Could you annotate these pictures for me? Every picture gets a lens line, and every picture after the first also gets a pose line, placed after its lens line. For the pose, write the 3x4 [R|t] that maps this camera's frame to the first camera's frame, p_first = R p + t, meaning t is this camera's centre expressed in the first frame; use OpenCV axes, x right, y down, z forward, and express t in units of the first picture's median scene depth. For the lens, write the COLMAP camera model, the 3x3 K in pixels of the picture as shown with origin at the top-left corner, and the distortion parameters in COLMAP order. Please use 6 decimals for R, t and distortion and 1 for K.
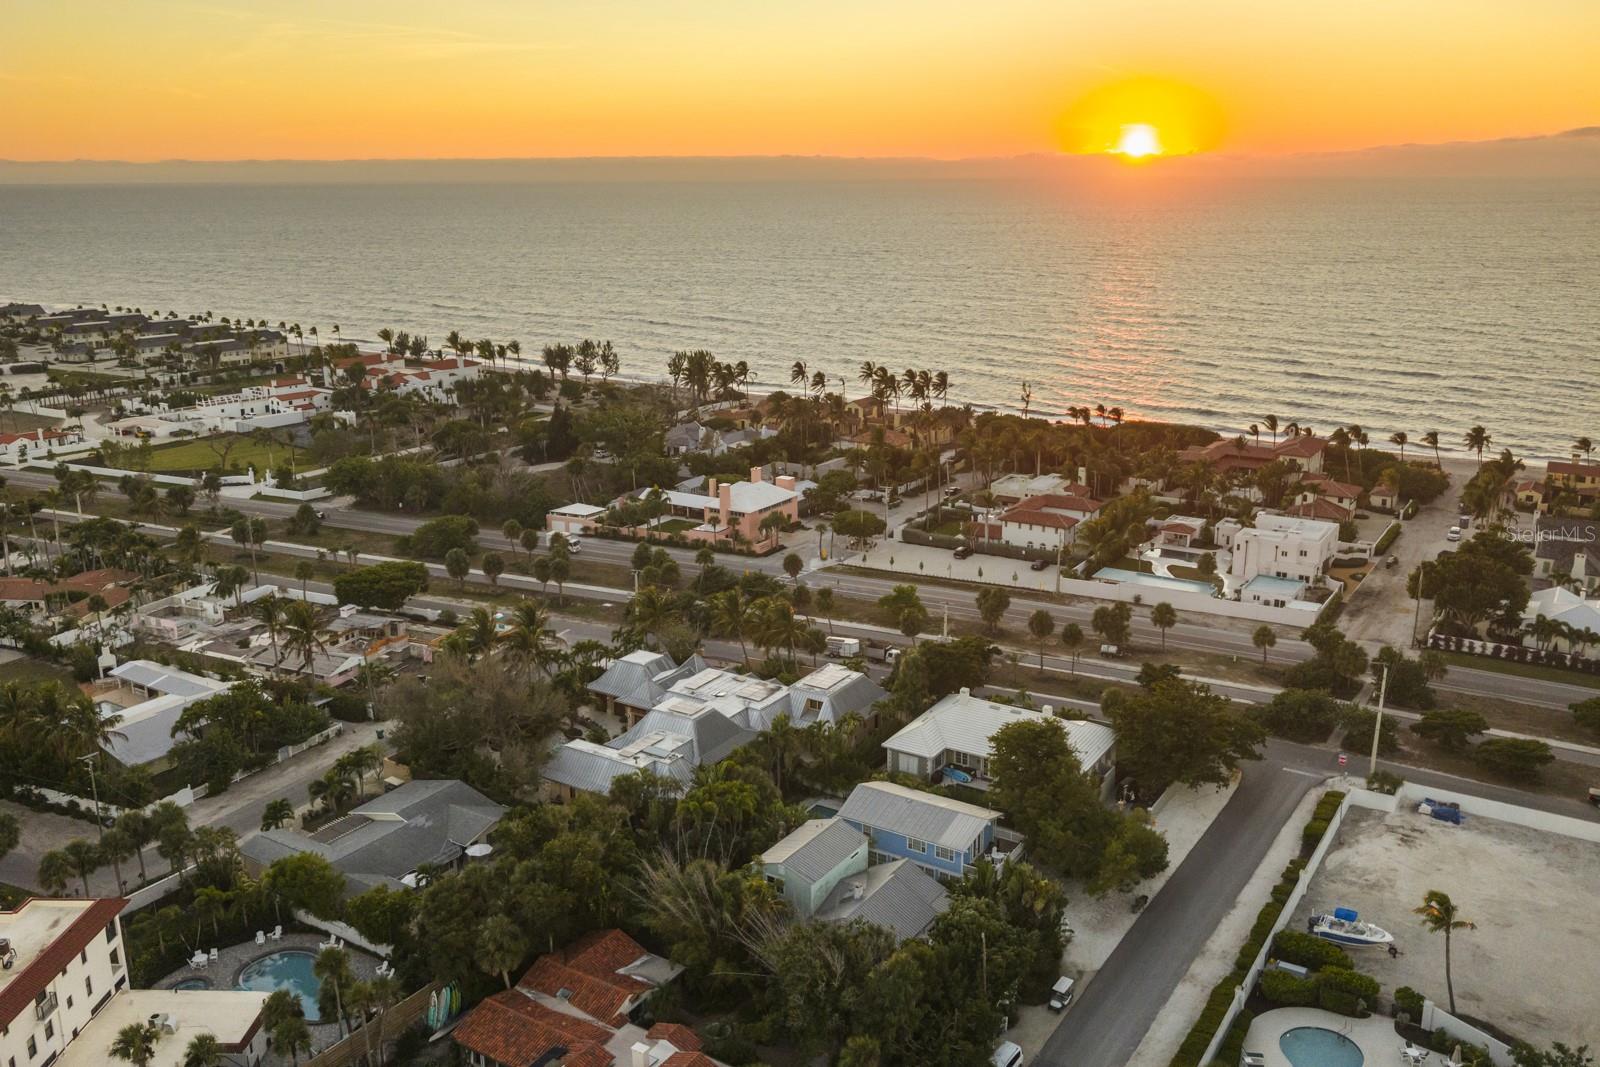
lens RADIAL K [[1335.4, 0, 800.0], [0, 1335.4, 533.5], [0, 0, 1]] dist [0.005172, -0.007751]
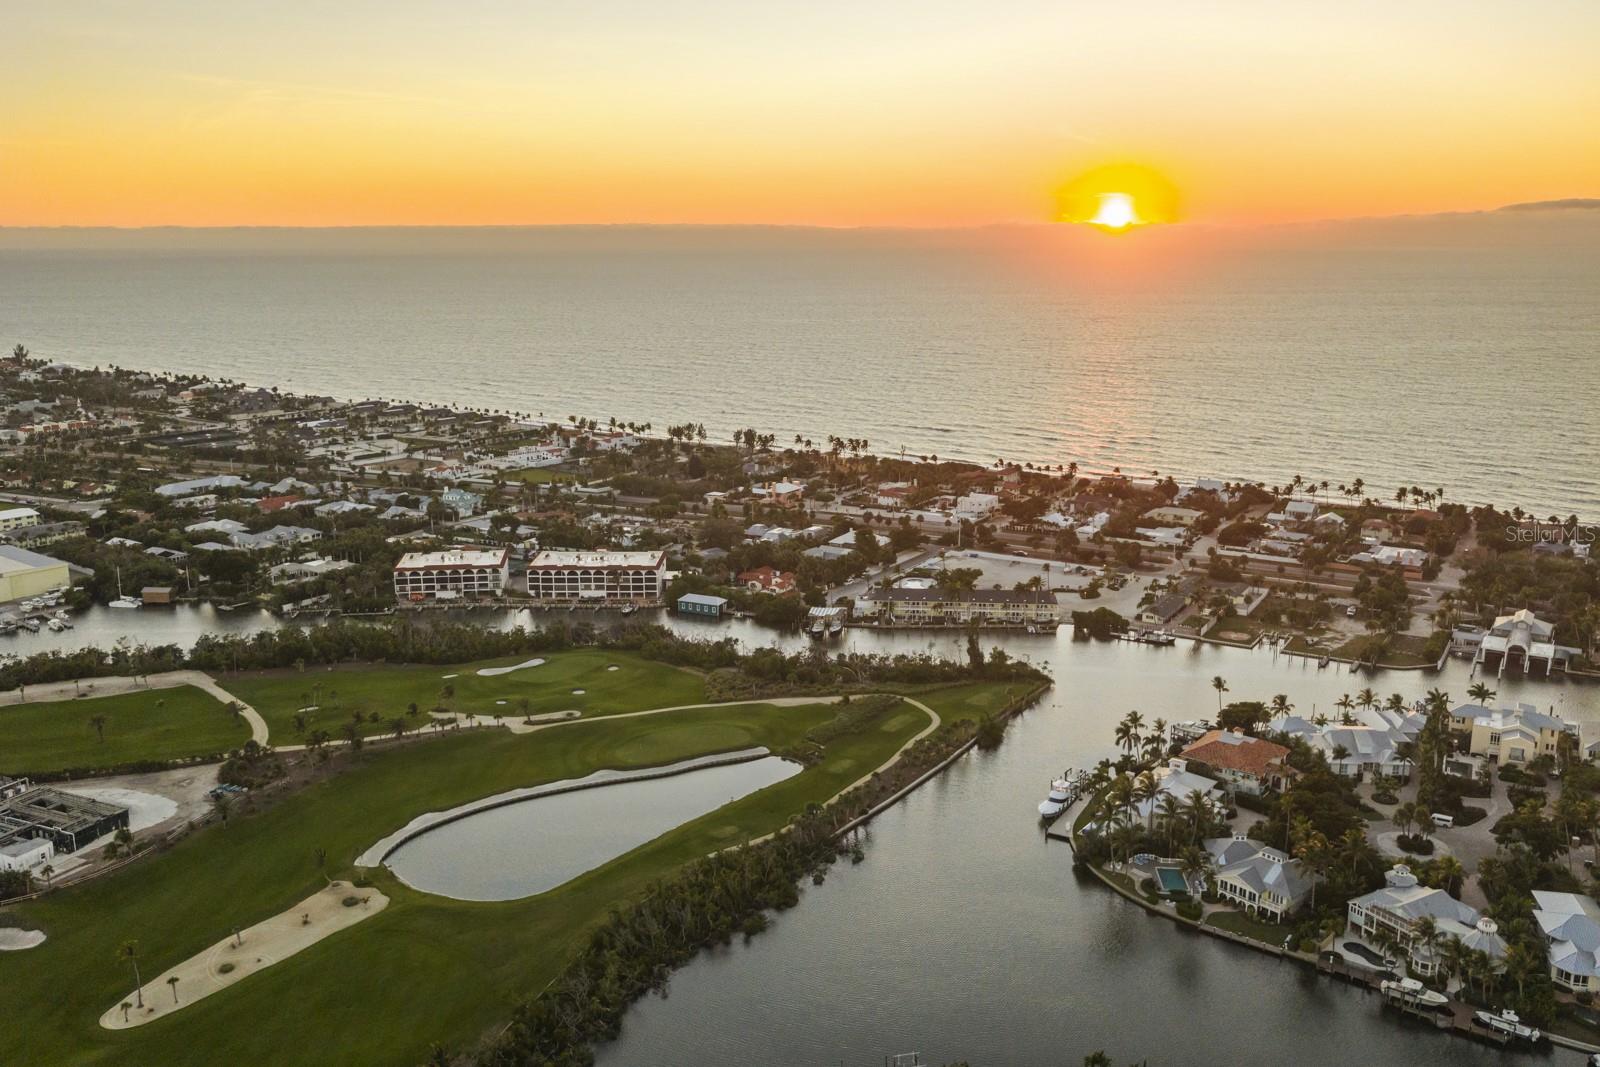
lens RADIAL K [[1335.4, 0, 800.0], [0, 1335.4, 533.5], [0, 0, 1]] dist [0.005172, -0.007751]
pose [[0.999902, -0.000009, 0.014026, -0.031097], [0.000650, 0.998955, -0.045695, 0.137575], [-0.014011, 0.045700, 0.998857, -1.223484]]
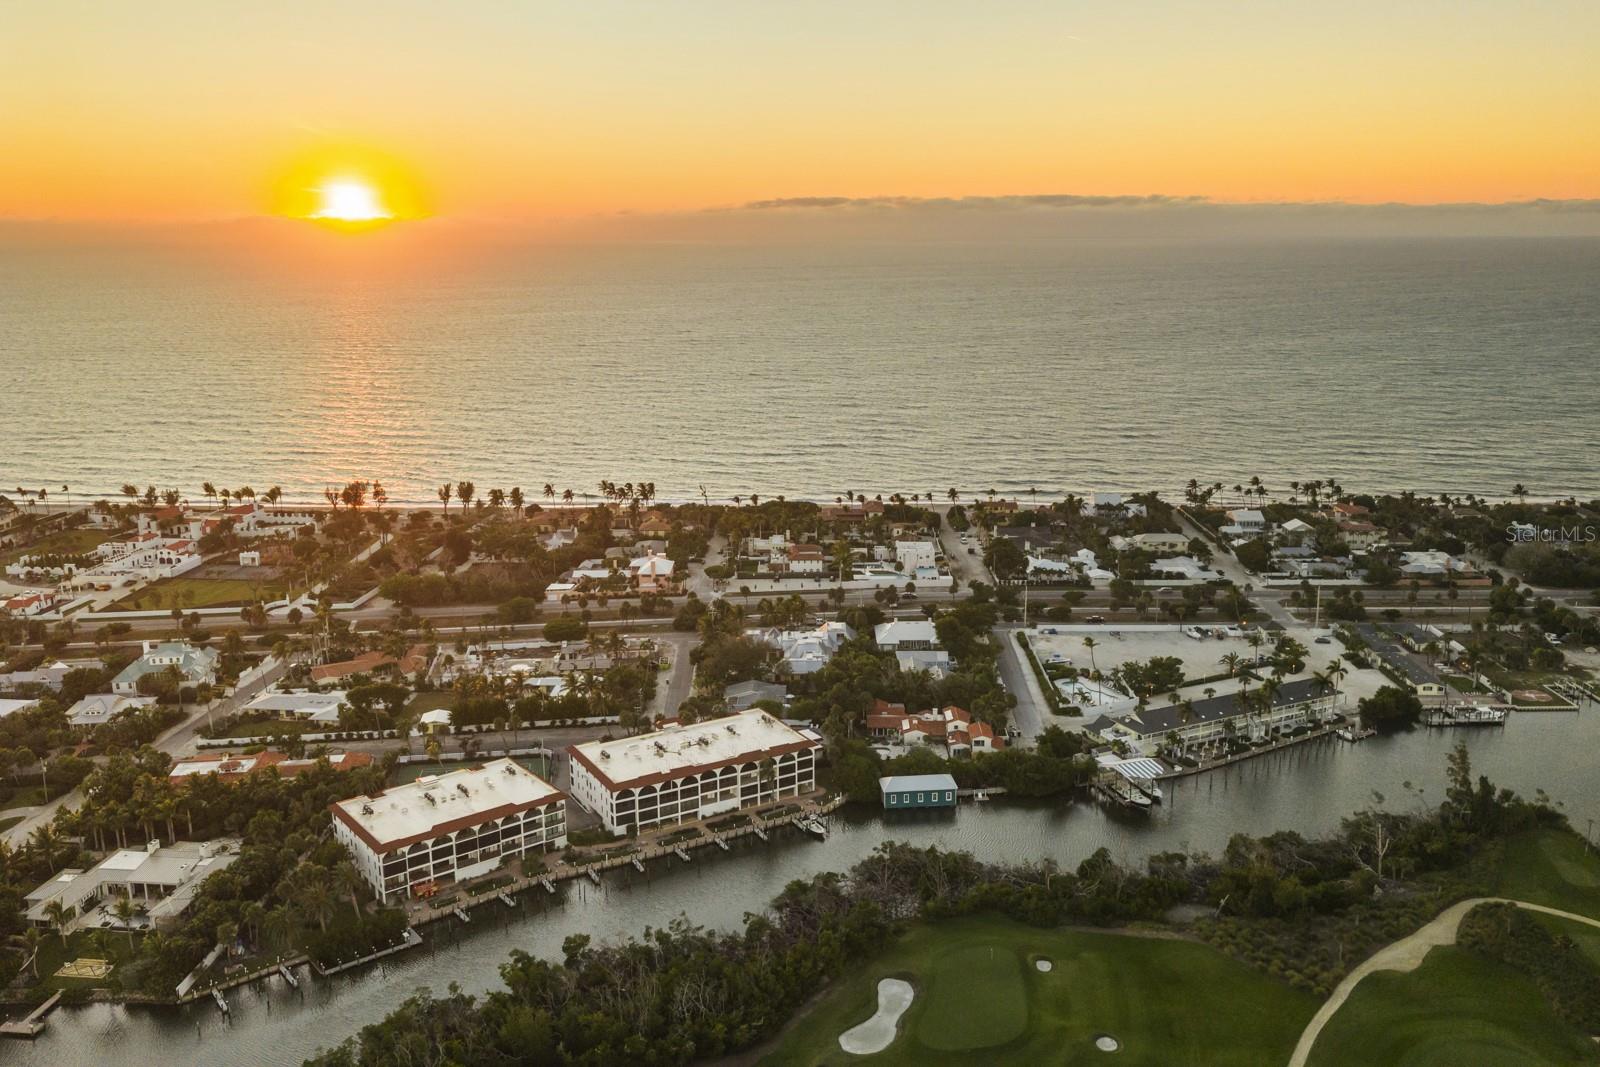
lens RADIAL K [[1335.4, 0, 800.0], [0, 1335.4, 533.5], [0, 0, 1]] dist [0.005172, -0.007751]
pose [[0.849342, -0.115375, 0.515080, -0.616109], [0.137931, 0.990426, -0.005592, -0.025771], [-0.509503, 0.075795, 0.857124, -0.516888]]
